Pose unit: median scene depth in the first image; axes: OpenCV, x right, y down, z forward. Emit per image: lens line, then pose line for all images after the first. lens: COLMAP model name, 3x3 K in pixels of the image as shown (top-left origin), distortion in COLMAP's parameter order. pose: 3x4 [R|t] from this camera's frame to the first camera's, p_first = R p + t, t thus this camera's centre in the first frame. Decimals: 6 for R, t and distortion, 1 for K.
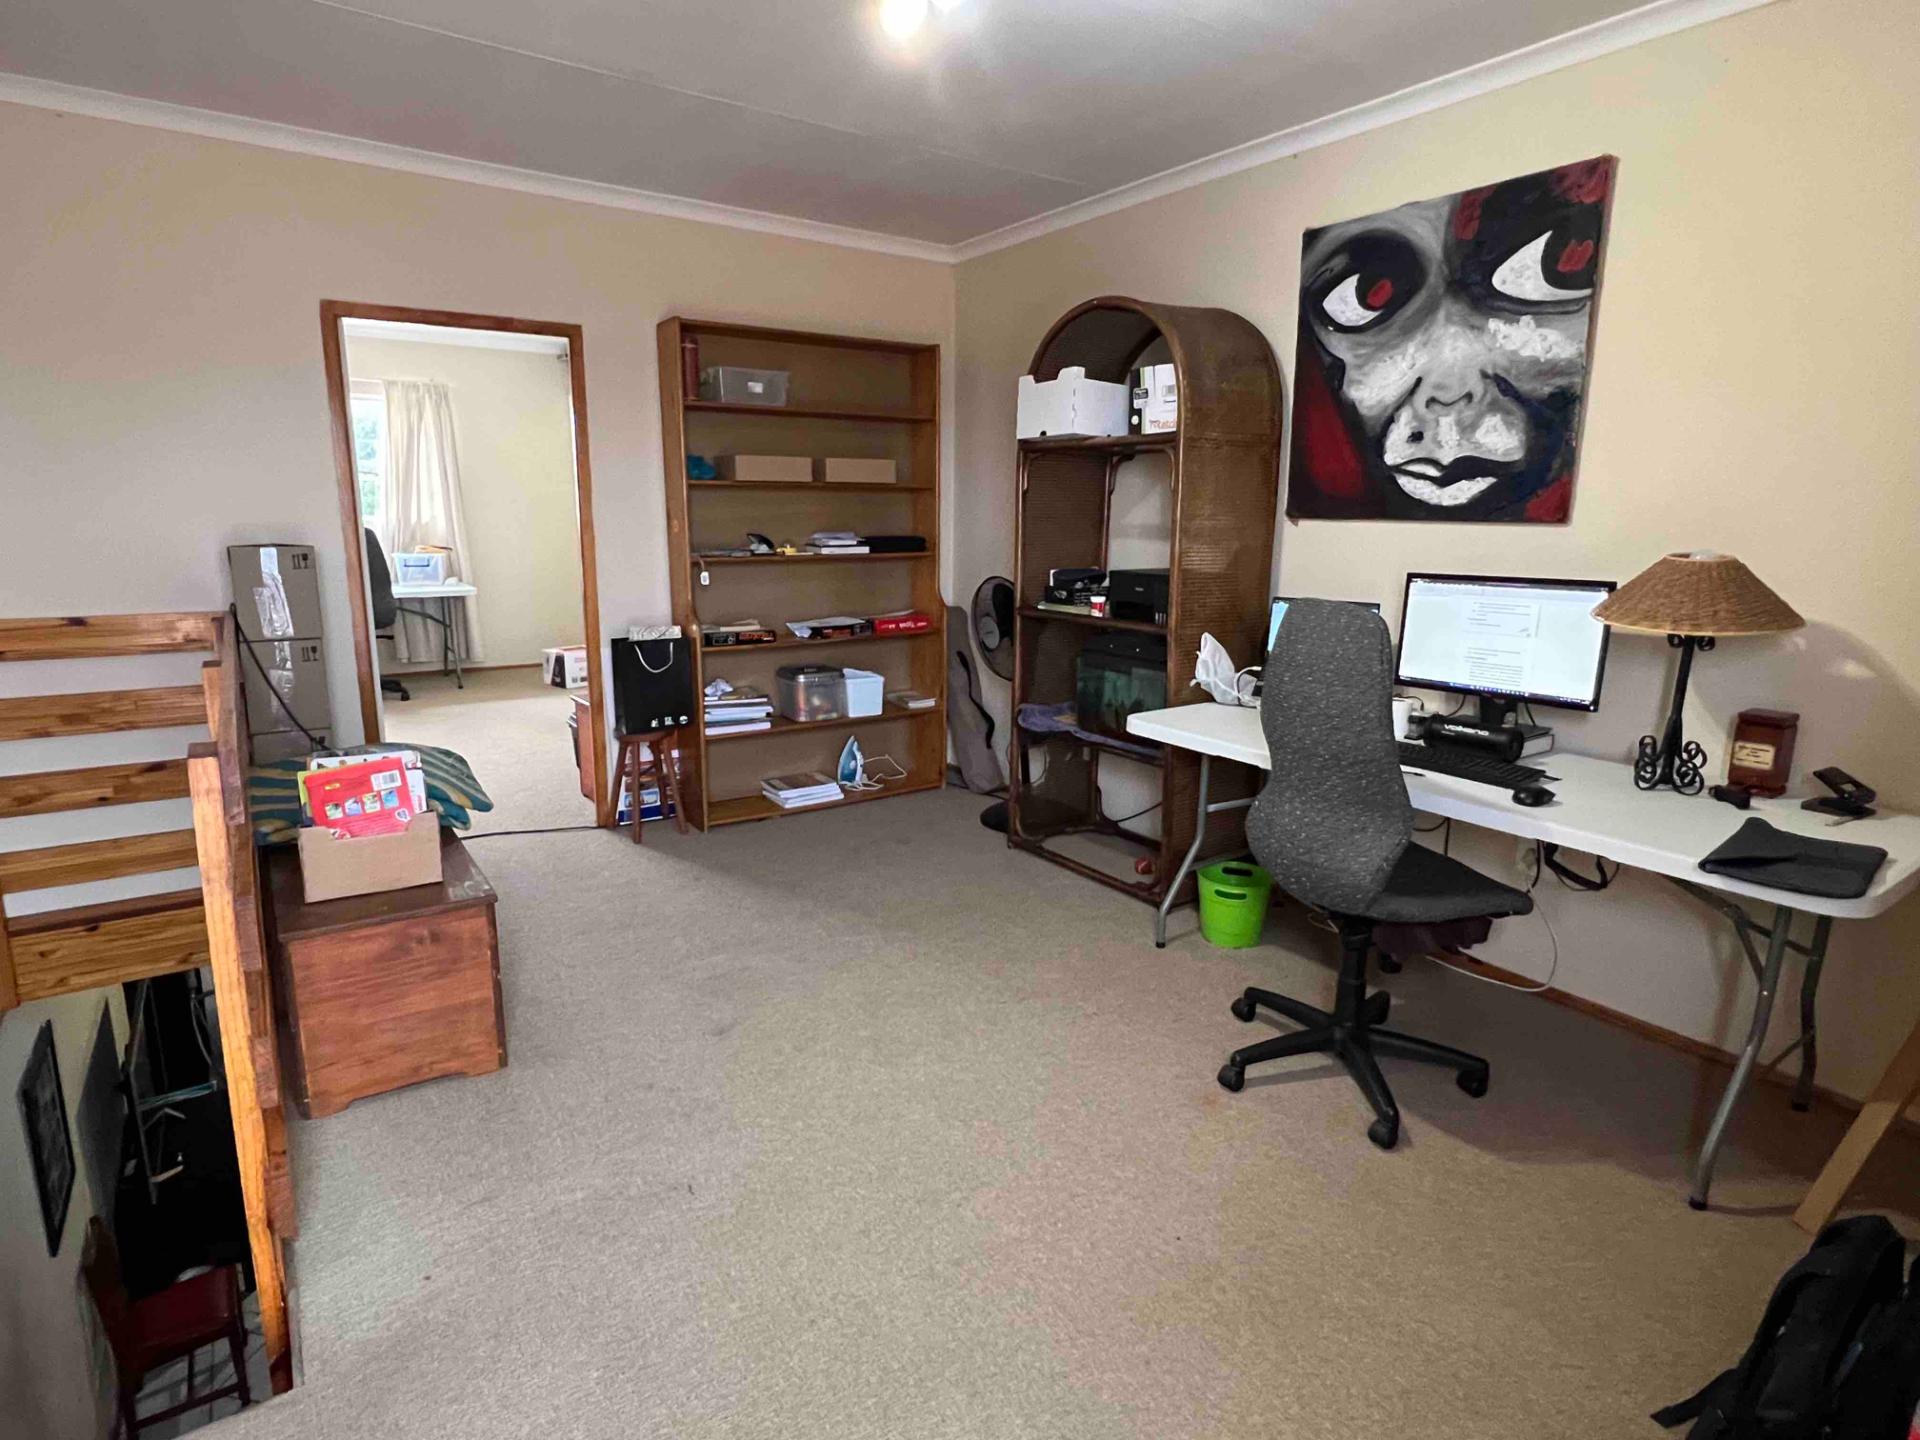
lens RADIAL K [[1018.6, 0, 955.3], [0, 1018.6, 725.4], [0, 0, 1]] dist [-0.003085, -0.000270]
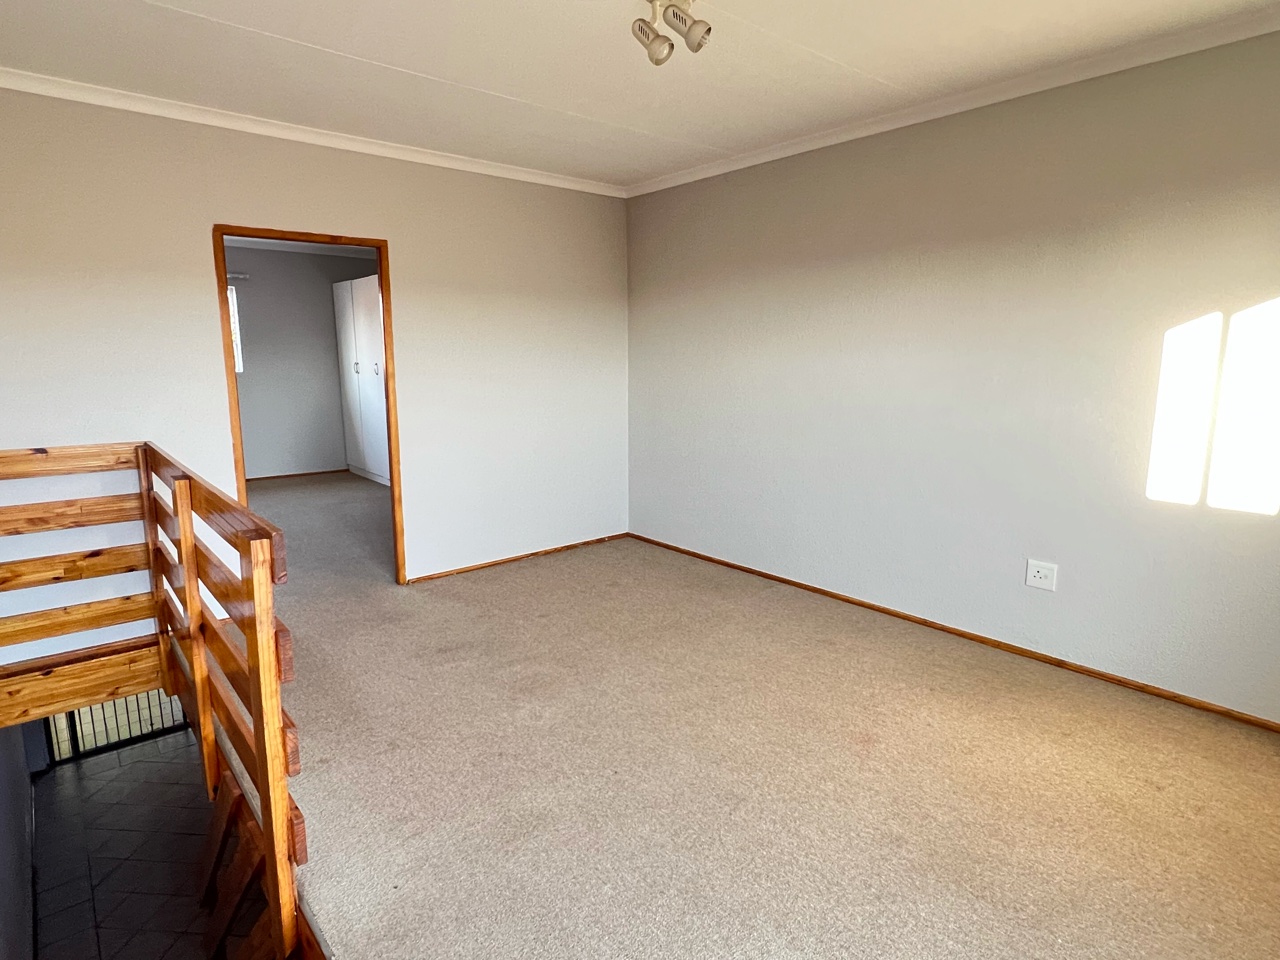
lens RADIAL K [[716.8, 0, 641.1], [0, 716.8, 477.7], [0, 0, 1]] dist [-0.004243, 0.000056]
pose [[0.994881, -0.029969, 0.096512, -0.134294], [0.033788, 0.998699, -0.038187, -0.000350], [-0.095242, 0.041253, 0.994599, -0.052529]]
